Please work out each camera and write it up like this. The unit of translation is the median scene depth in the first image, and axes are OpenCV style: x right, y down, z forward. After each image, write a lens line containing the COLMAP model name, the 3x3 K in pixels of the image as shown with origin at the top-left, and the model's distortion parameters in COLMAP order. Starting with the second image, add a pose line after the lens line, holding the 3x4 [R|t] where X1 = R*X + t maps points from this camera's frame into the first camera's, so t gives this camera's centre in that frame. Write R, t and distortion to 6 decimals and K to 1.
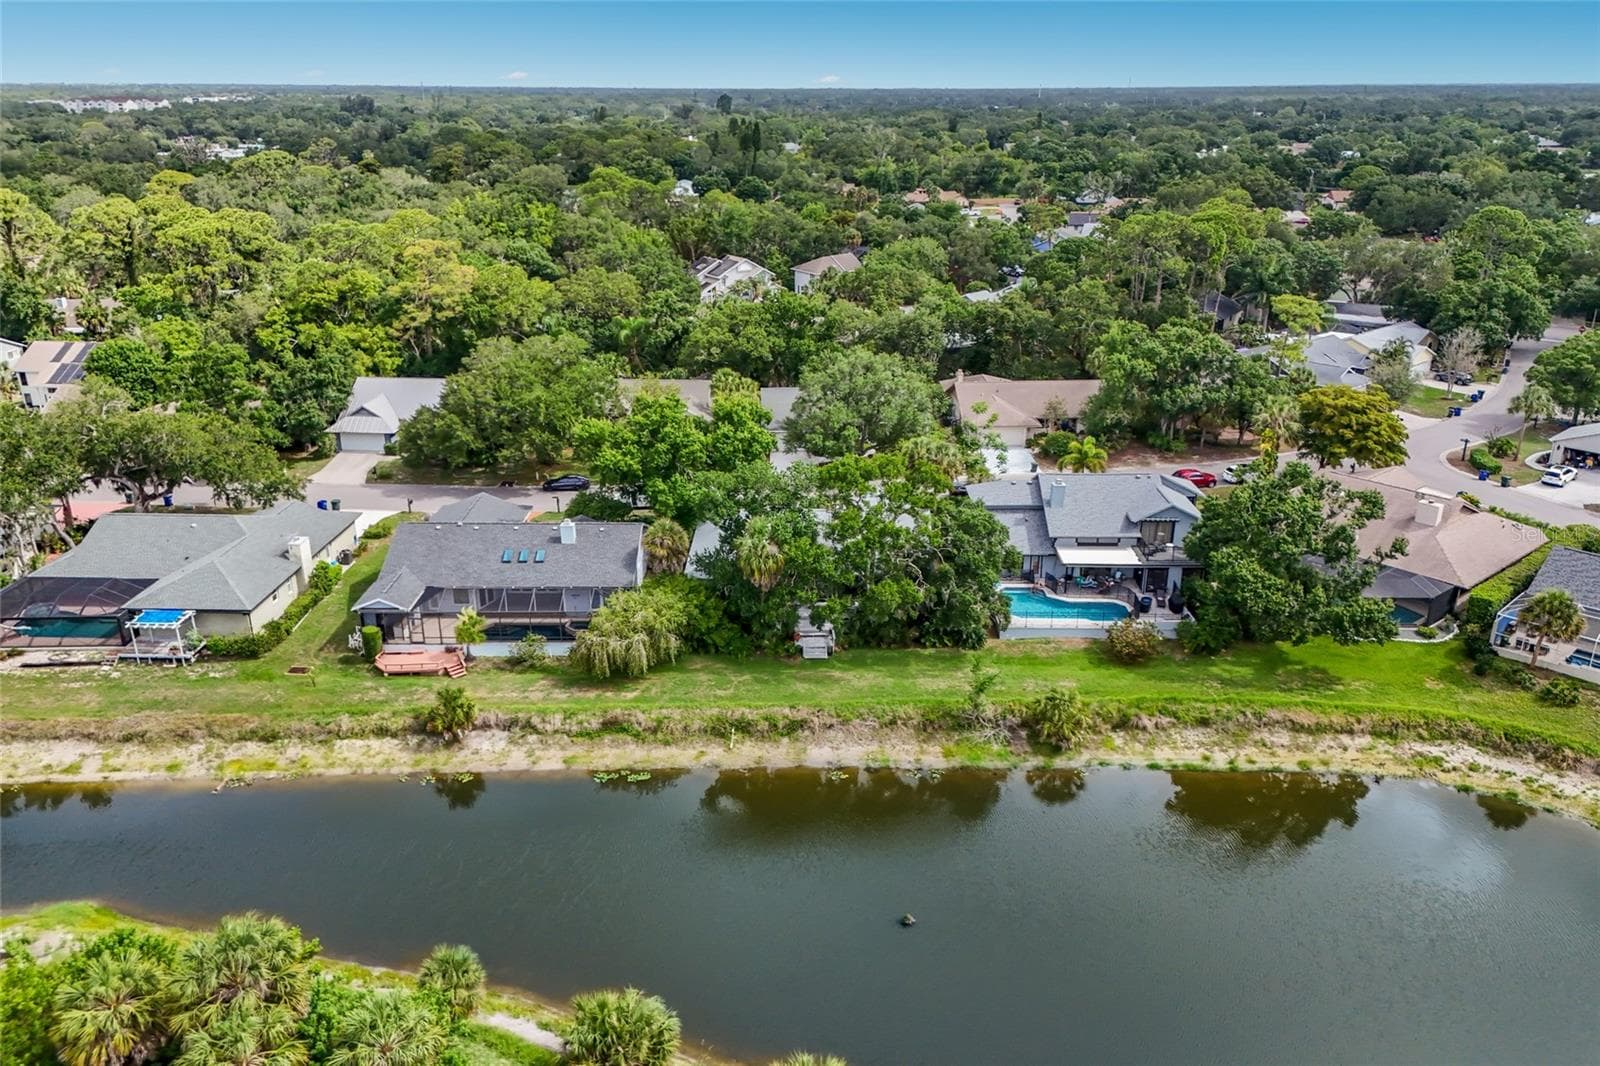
lens RADIAL K [[1170.5, 0, 791.1], [0, 1170.5, 545.8], [0, 0, 1]] dist [0.069001, -0.043797]
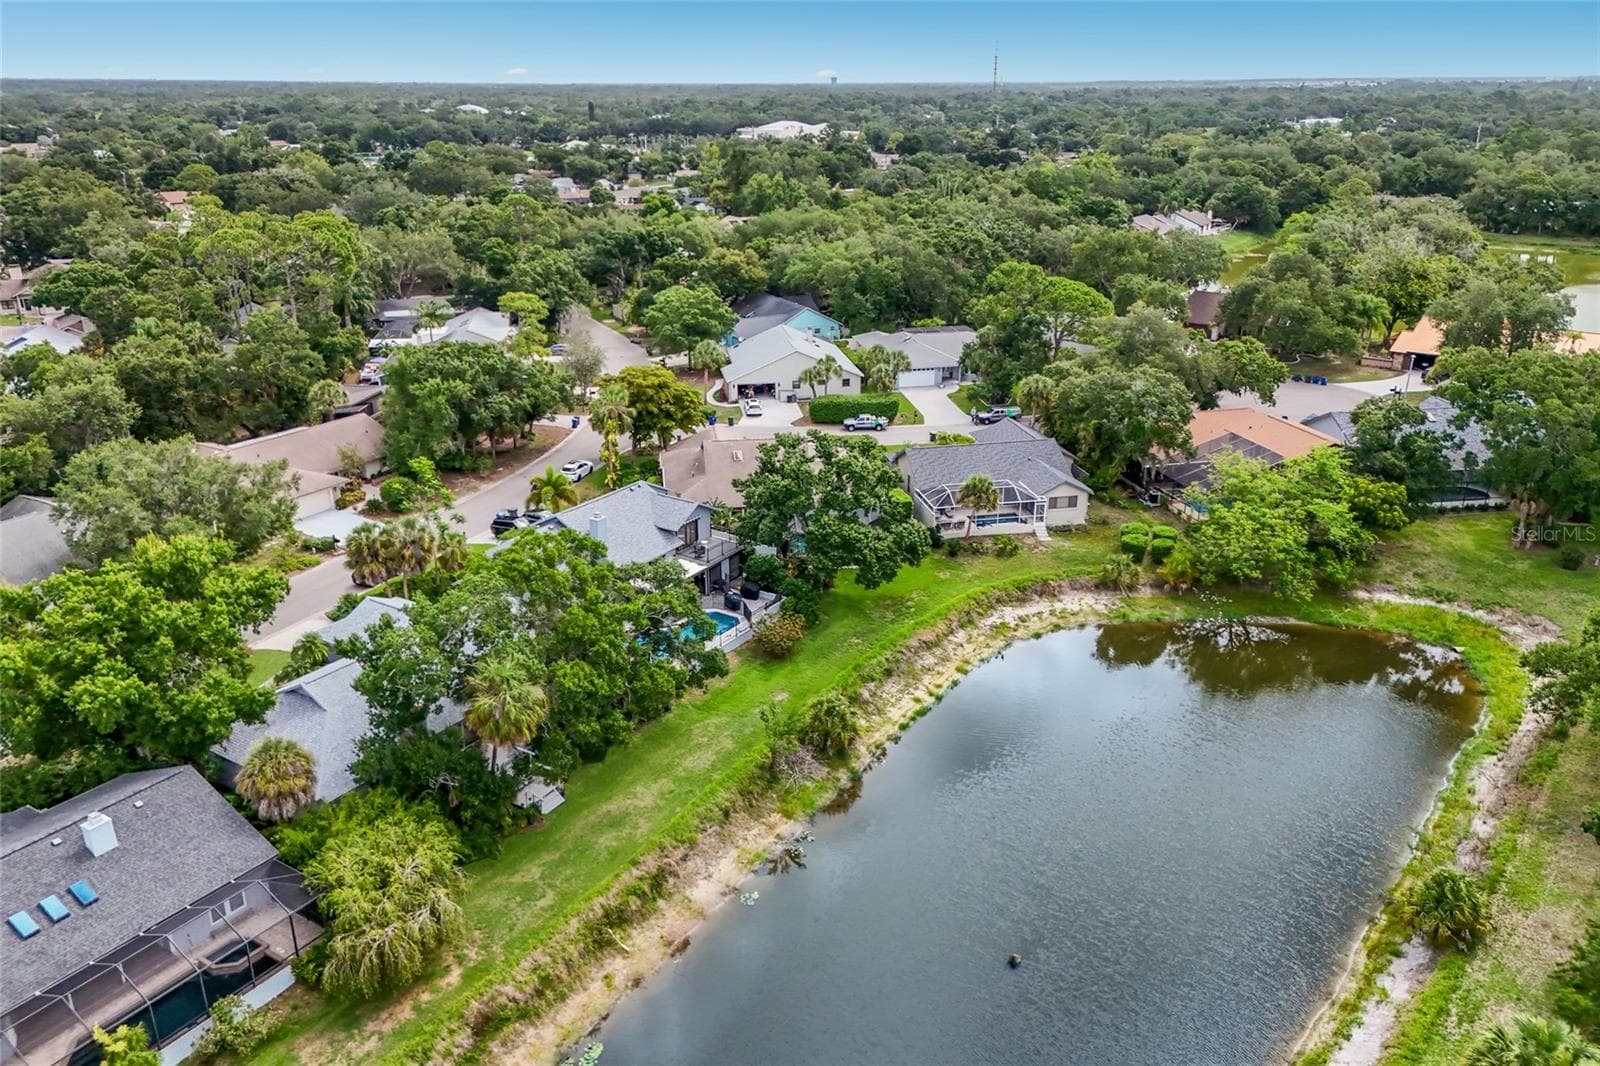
lens RADIAL K [[1170.5, 0, 802.4], [0, 1170.5, 536.7], [0, 0, 1]] dist [0.069001, -0.043797]
pose [[0.533578, -0.301981, 0.790001, -0.474206], [0.306934, 0.939541, 0.151836, -0.146638], [-0.788090, 0.161462, 0.594006, 0.387140]]
